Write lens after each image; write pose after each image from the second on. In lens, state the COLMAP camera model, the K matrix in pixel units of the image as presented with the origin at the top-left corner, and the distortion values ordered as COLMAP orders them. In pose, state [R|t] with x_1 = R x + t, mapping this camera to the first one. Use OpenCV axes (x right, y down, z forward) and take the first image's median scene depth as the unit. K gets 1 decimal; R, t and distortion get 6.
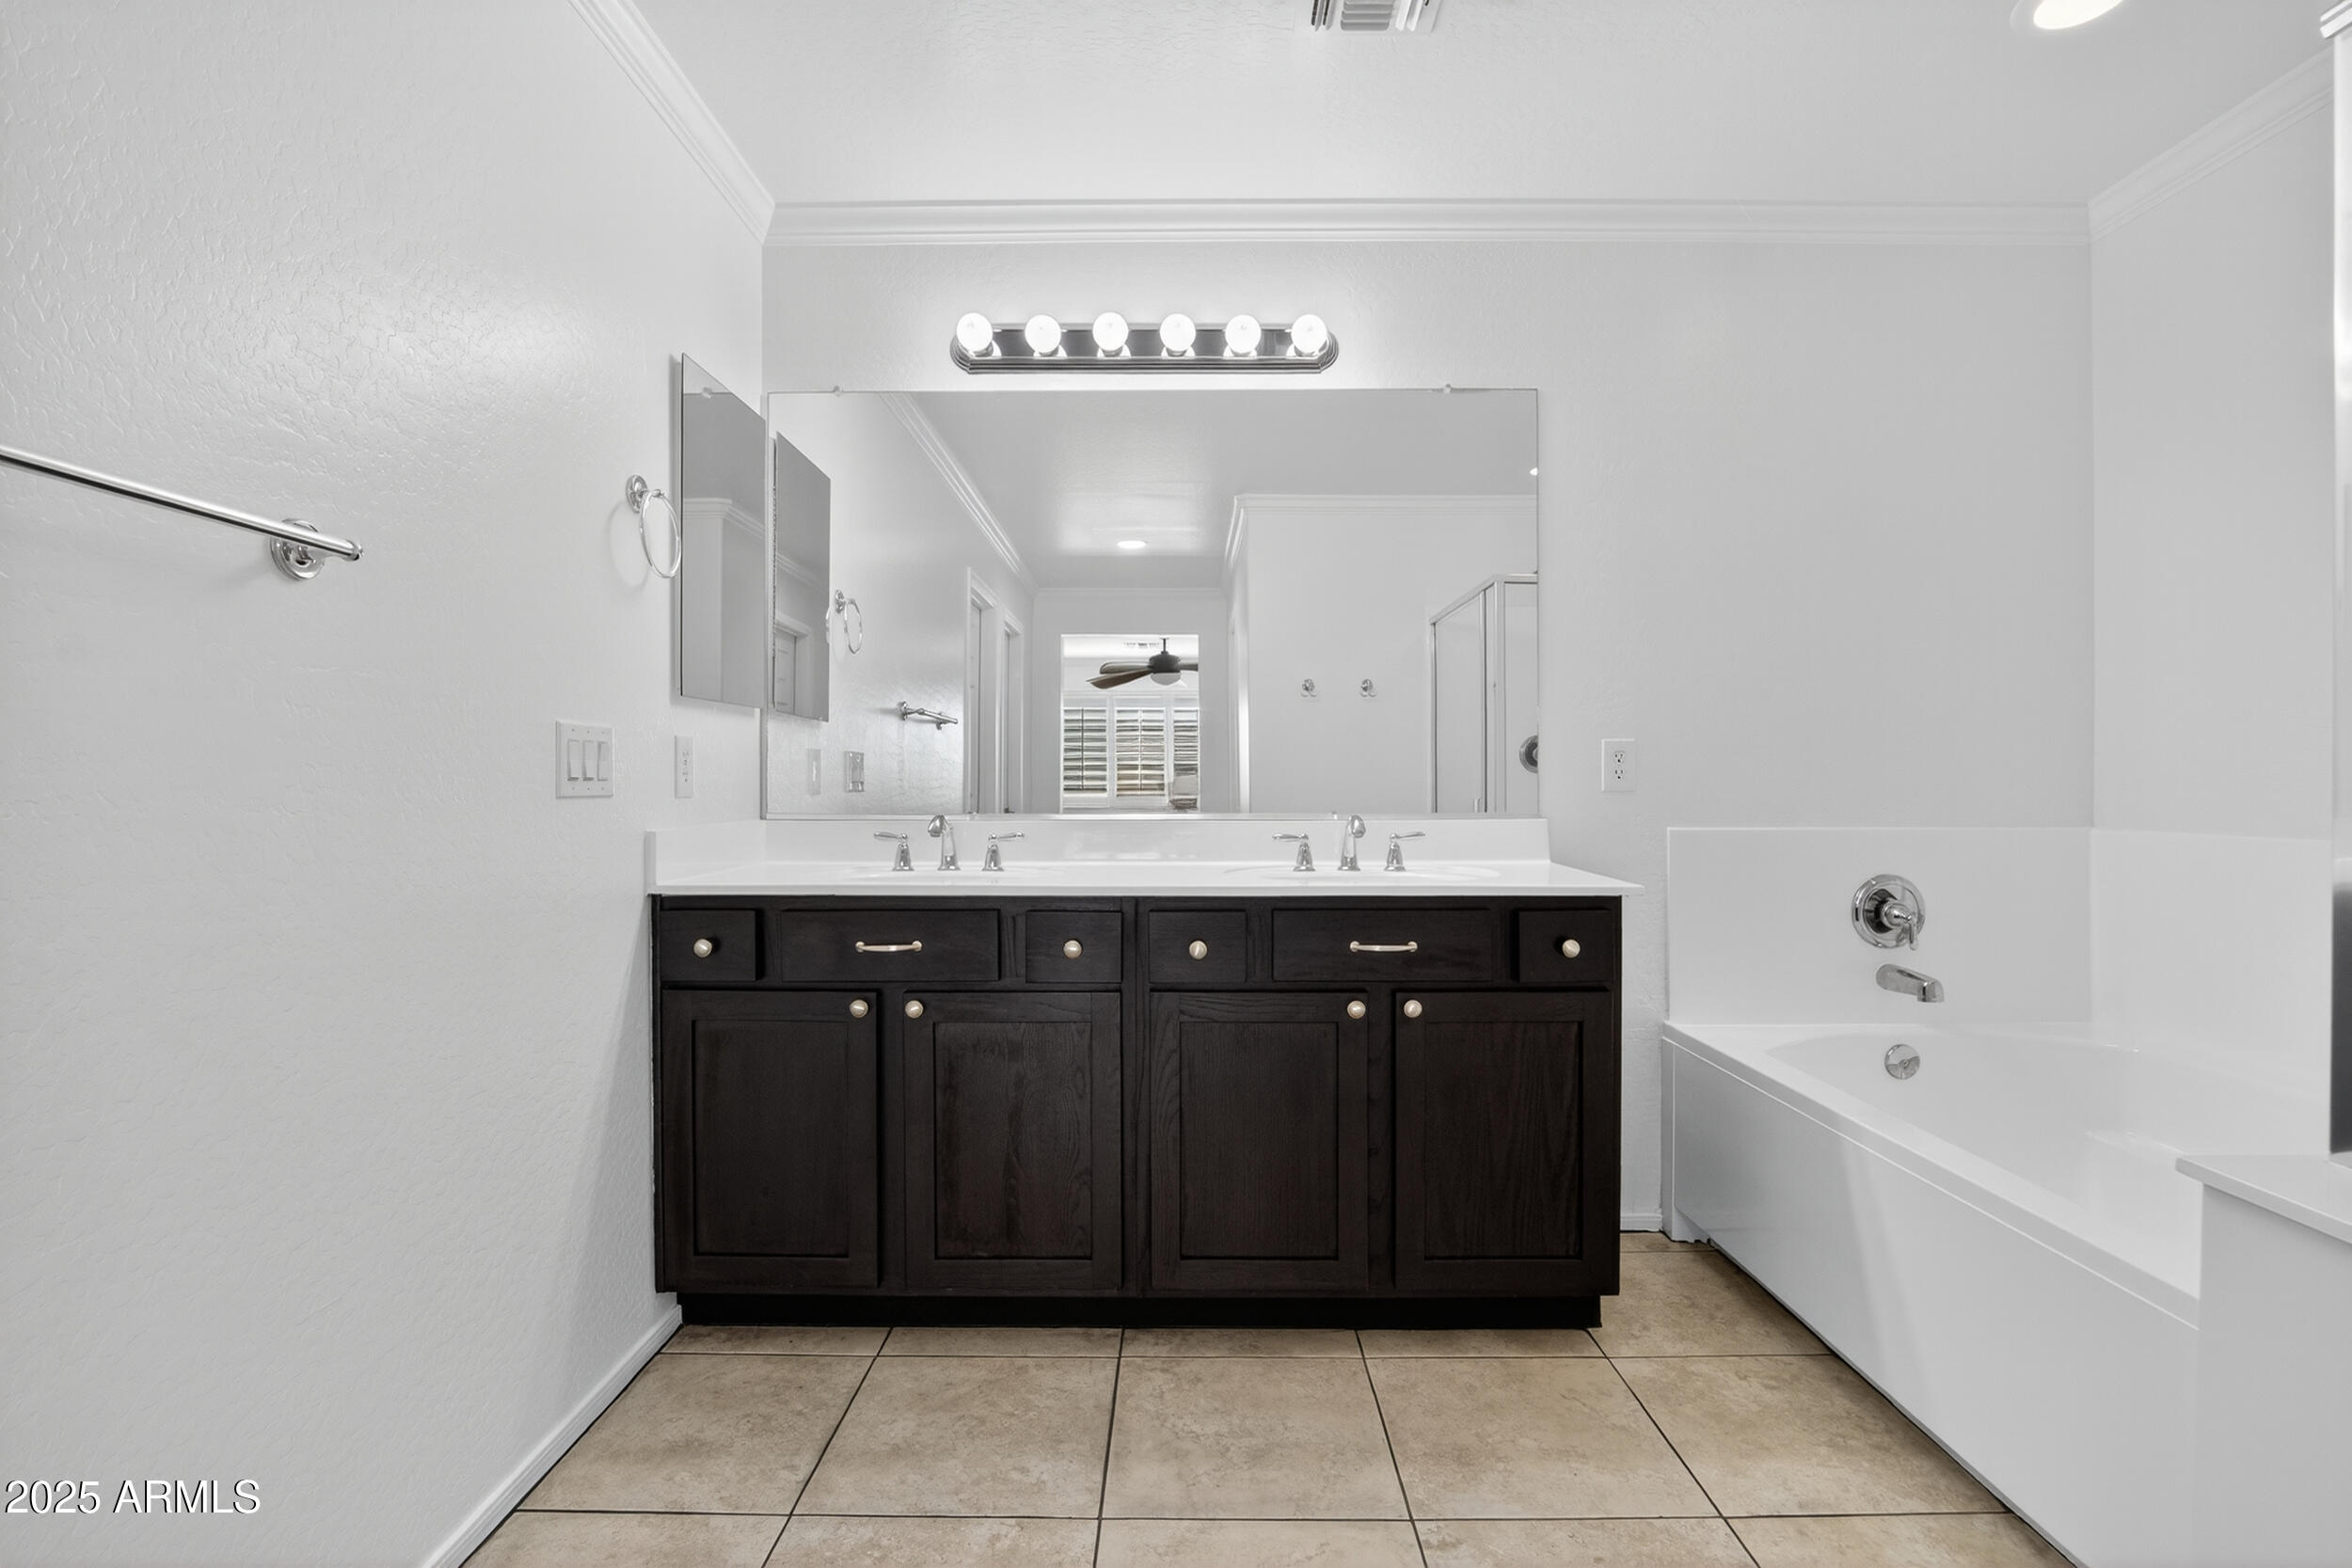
lens RADIAL K [[1103.1, 0, 1191.4], [0, 1103.1, 780.4], [0, 0, 1]] dist [-0.025694, 0.002081]
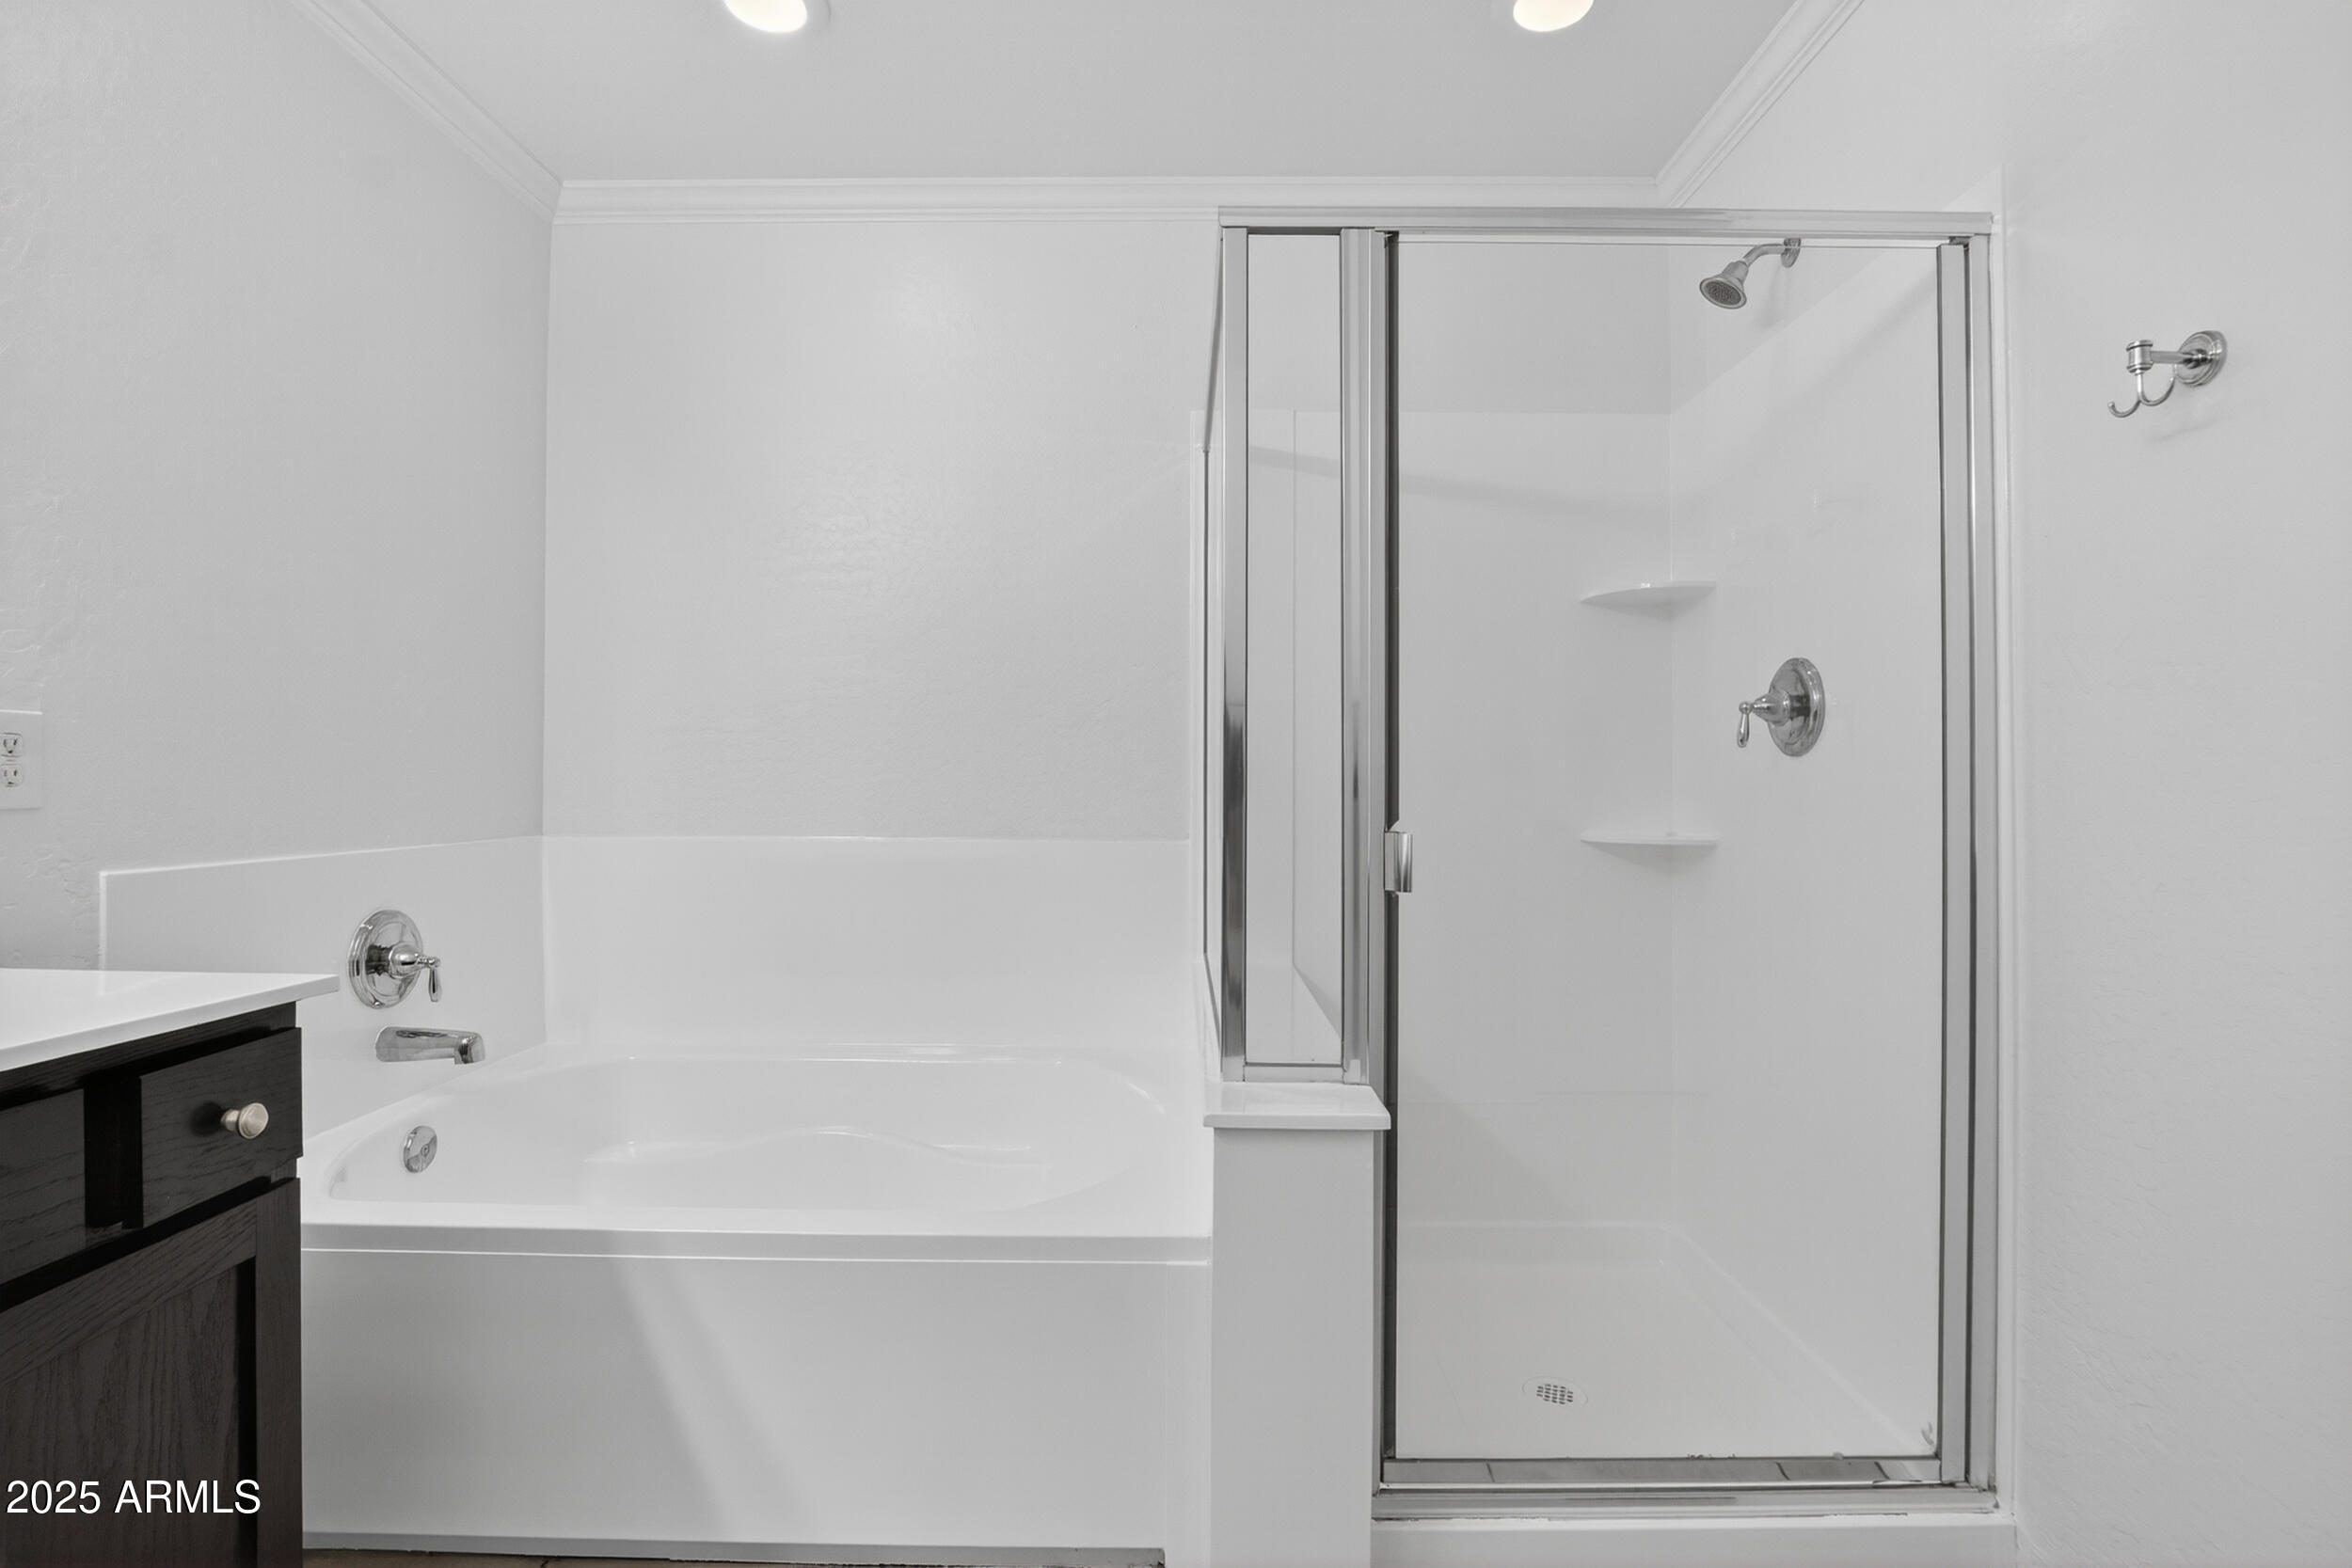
lens RADIAL K [[1103.1, 0, 1172.0], [0, 1103.1, 765.1], [0, 0, 1]] dist [-0.025694, 0.002081]
pose [[0.005073, 0.016416, 0.999852, -0.144514], [0.000538, 0.999865, -0.016419, -0.001682], [-0.999987, 0.000622, 0.005063, 0.548113]]
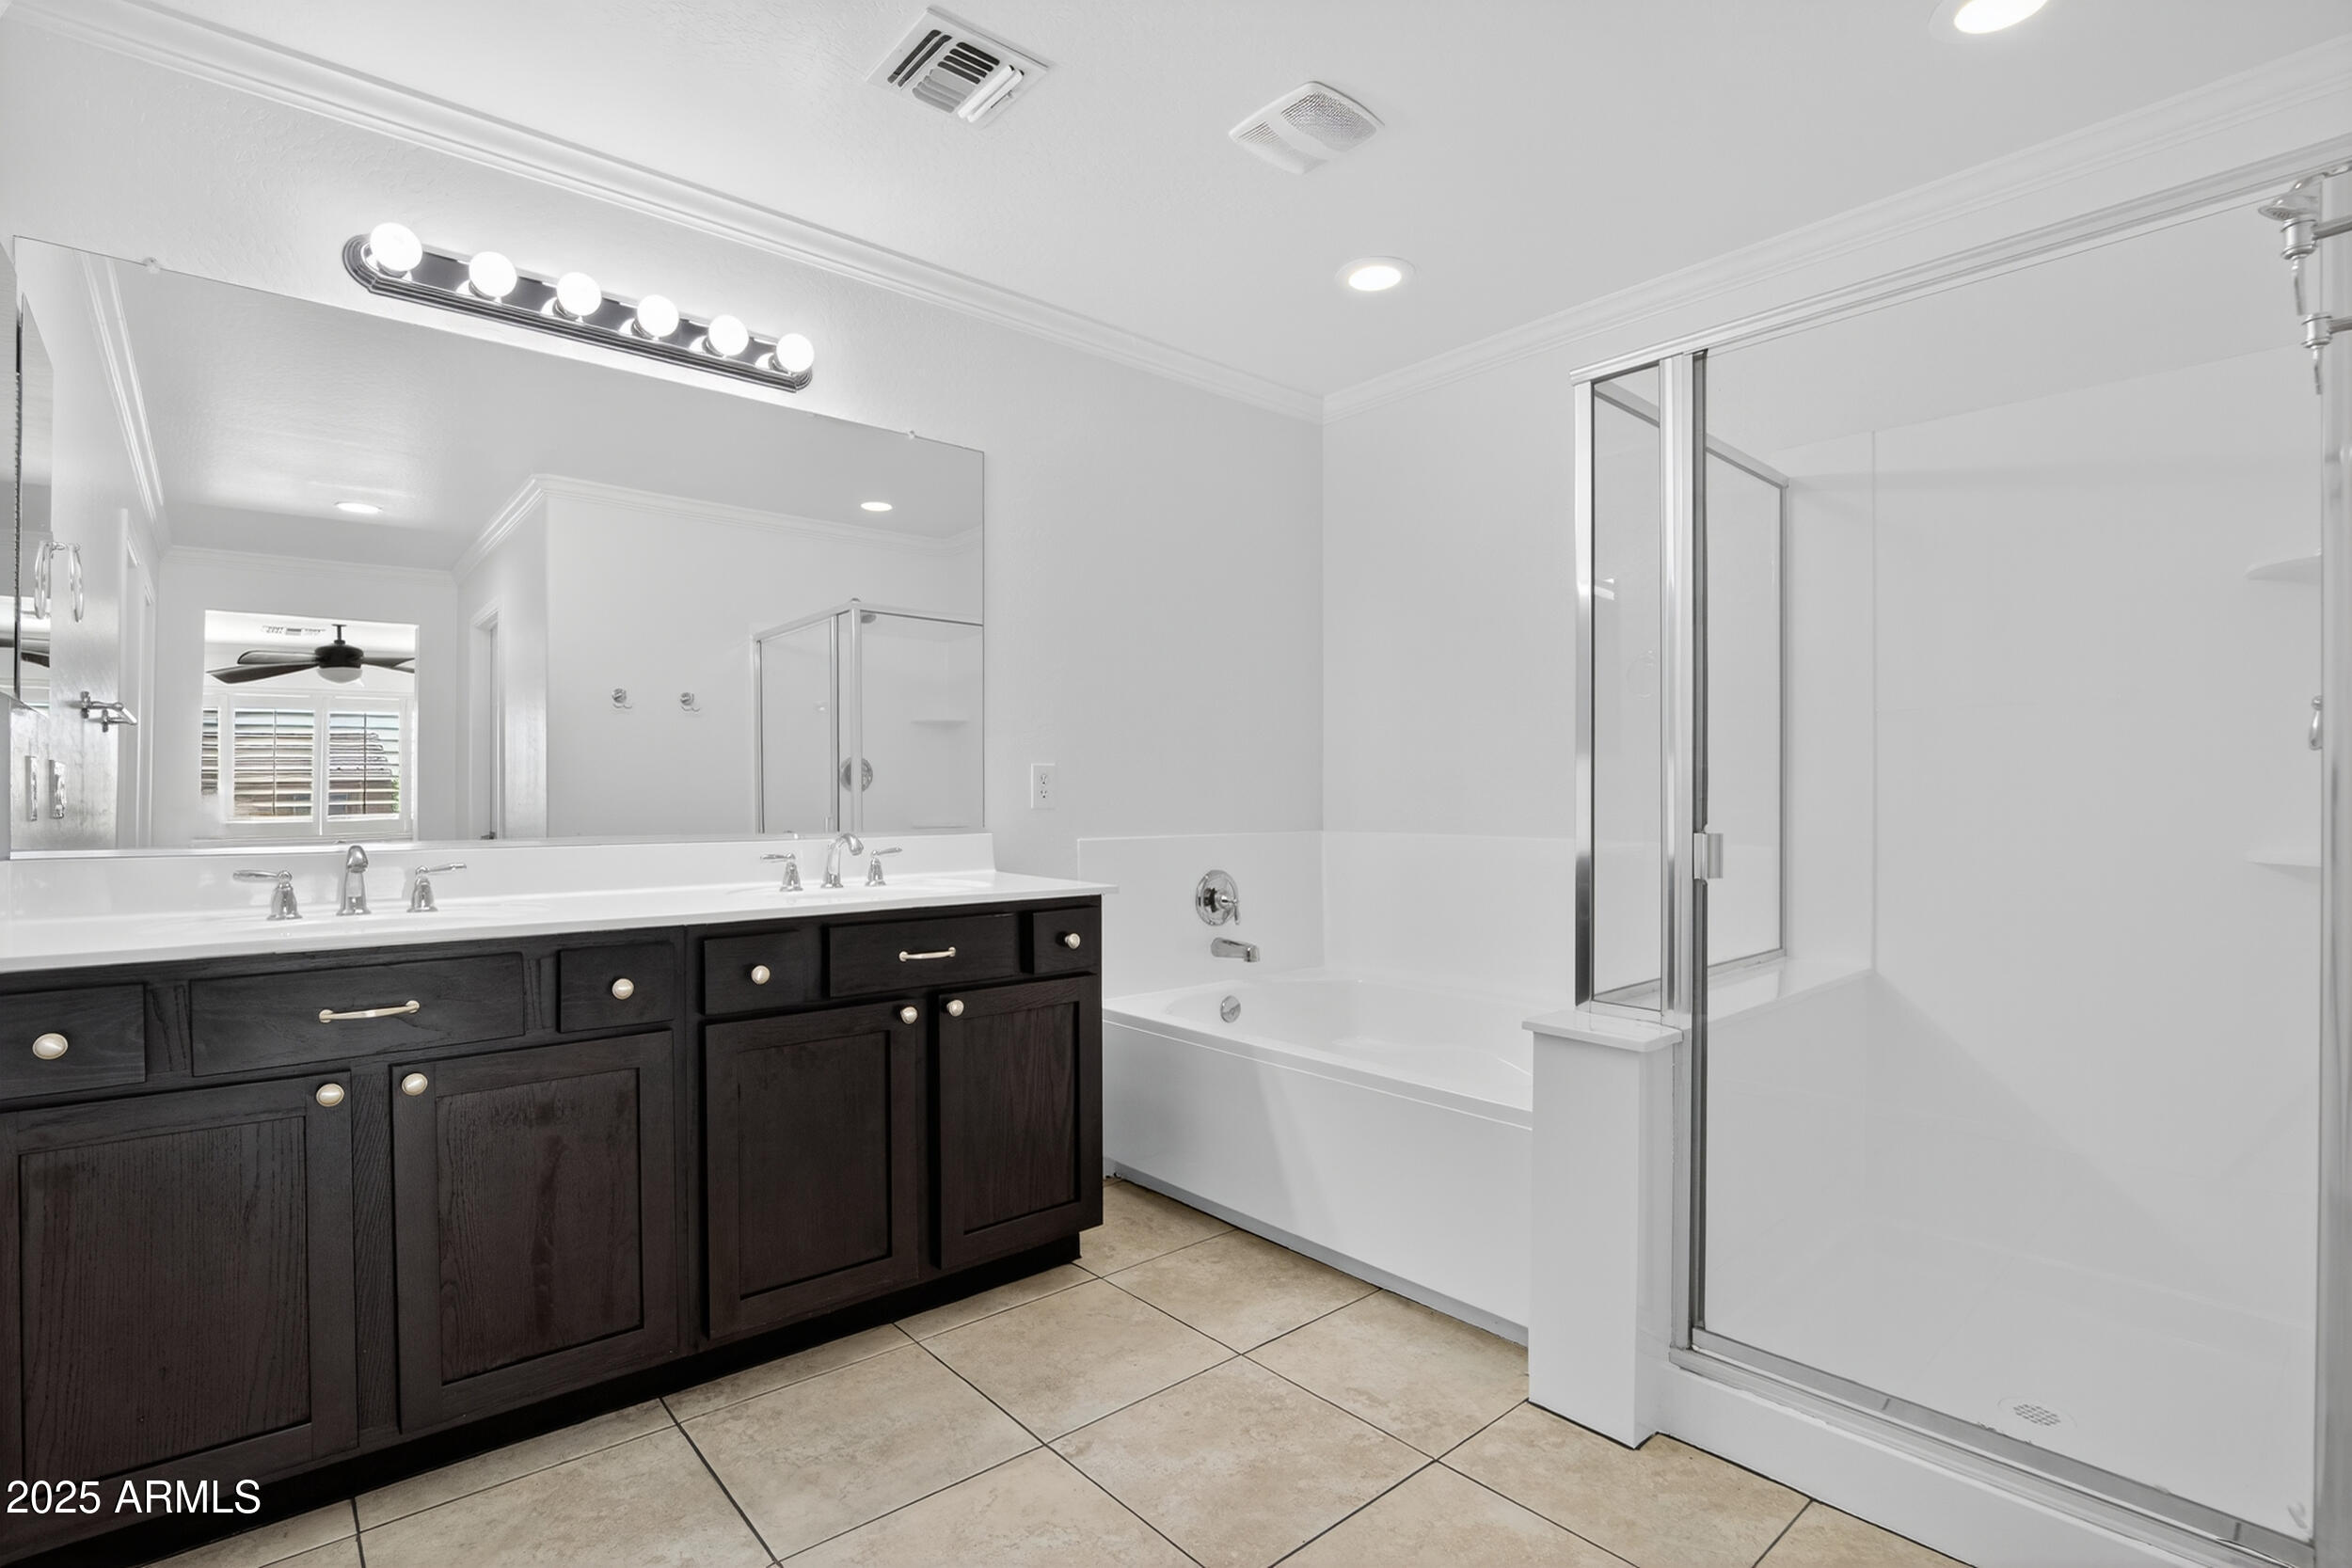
lens RADIAL K [[1103.1, 0, 1174.0], [0, 1103.1, 793.4], [0, 0, 1]] dist [-0.025694, 0.002081]
pose [[0.757198, 0.000071, 0.653186, -0.333704], [0.003873, 0.999982, -0.004598, 0.000153], [-0.653174, 0.006012, 0.757184, 0.026586]]
